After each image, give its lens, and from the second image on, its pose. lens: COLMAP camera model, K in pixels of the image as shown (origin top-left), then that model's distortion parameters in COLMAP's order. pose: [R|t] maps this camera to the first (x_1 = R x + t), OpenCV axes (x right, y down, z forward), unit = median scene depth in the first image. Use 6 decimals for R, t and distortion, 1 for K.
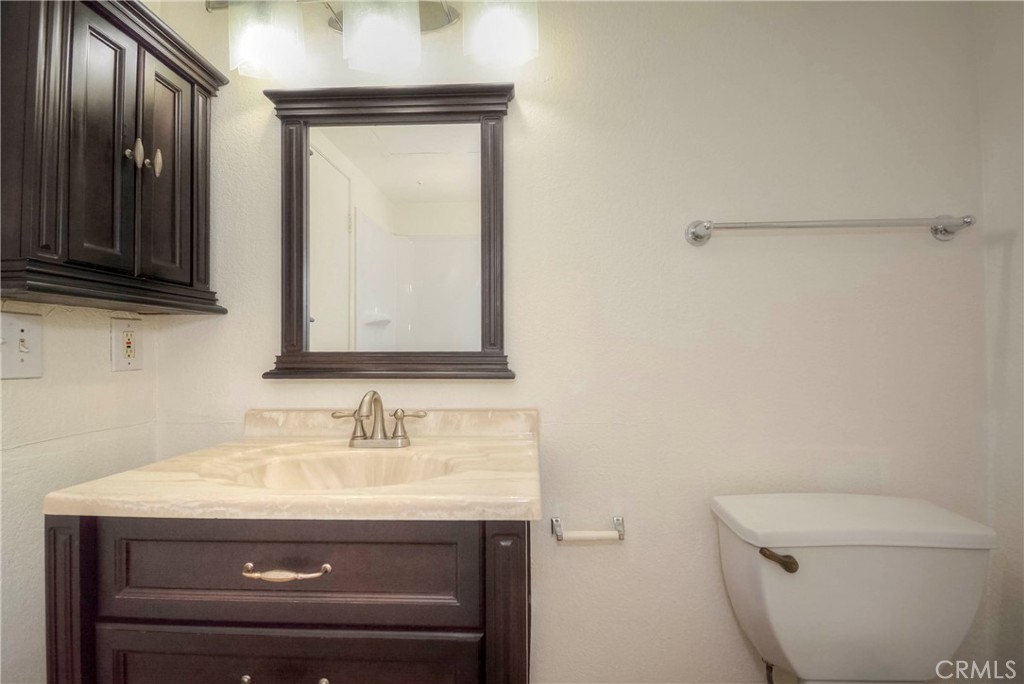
lens RADIAL K [[465.5, 0, 506.9], [0, 465.5, 342.5], [0, 0, 1]] dist [0.019013, -0.012902]
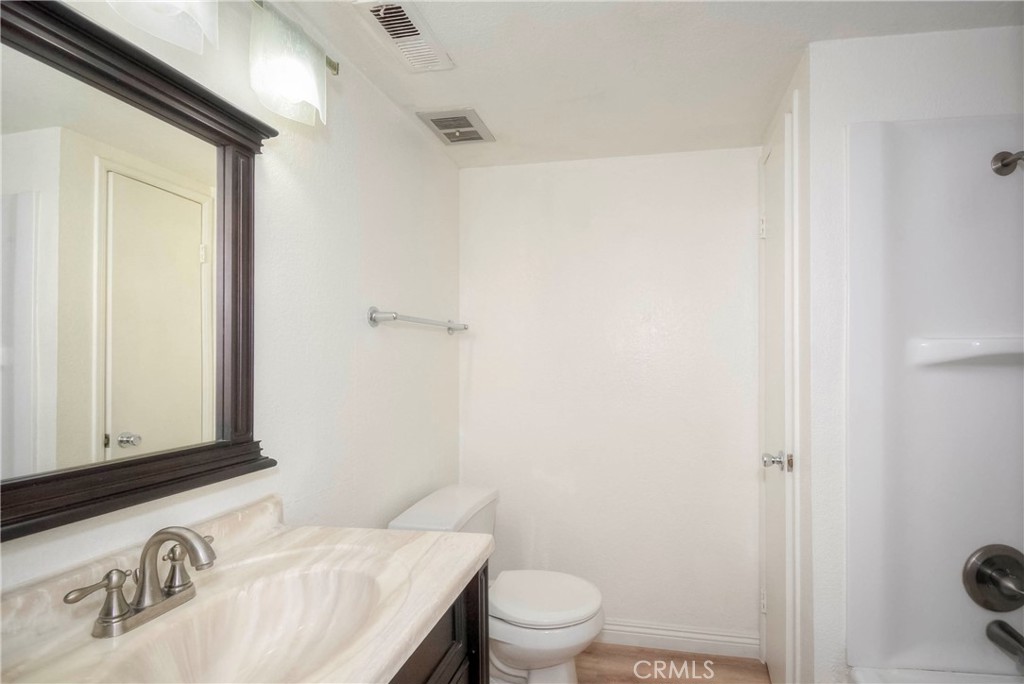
lens RADIAL K [[465.5, 0, 548.1], [0, 465.5, 355.5], [0, 0, 1]] dist [0.019013, -0.012902]
pose [[0.160966, 0.003710, 0.986953, -0.823692], [-0.025904, 0.999664, 0.000467, -0.154338], [-0.986620, -0.025641, 0.161008, 0.365059]]
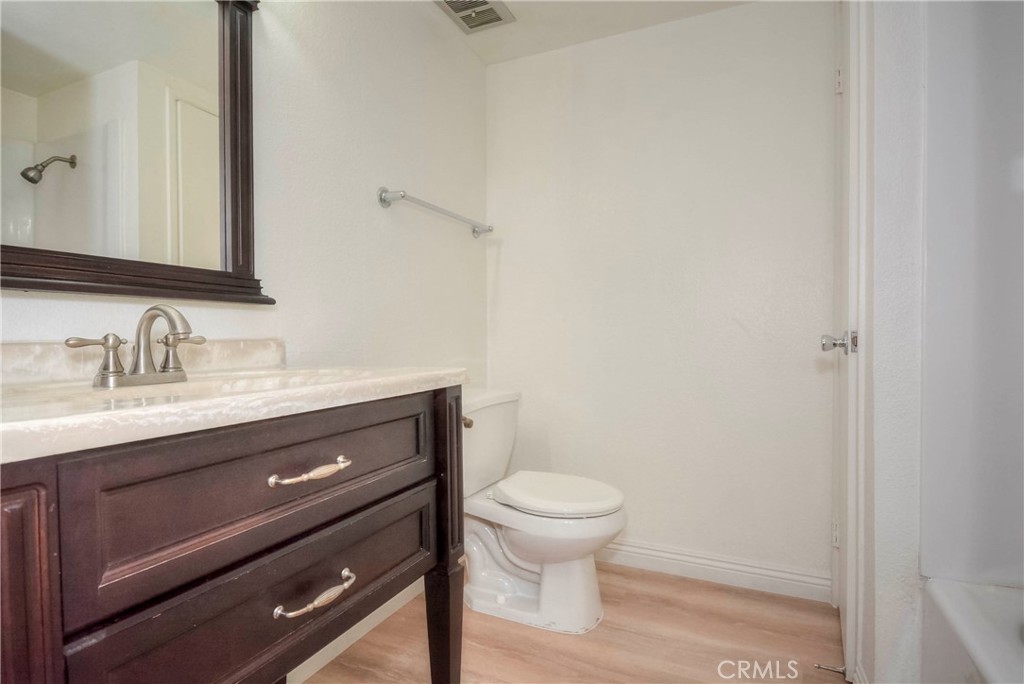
lens RADIAL K [[499.4, 0, 513.3], [0, 499.4, 344.6], [0, 0, 1]] dist [0.009319, -0.000363]
pose [[0.385929, -0.018014, 0.922352, -0.771906], [-0.016298, 0.999520, 0.026341, 0.130771], [-0.922384, -0.025198, 0.385451, 0.167347]]
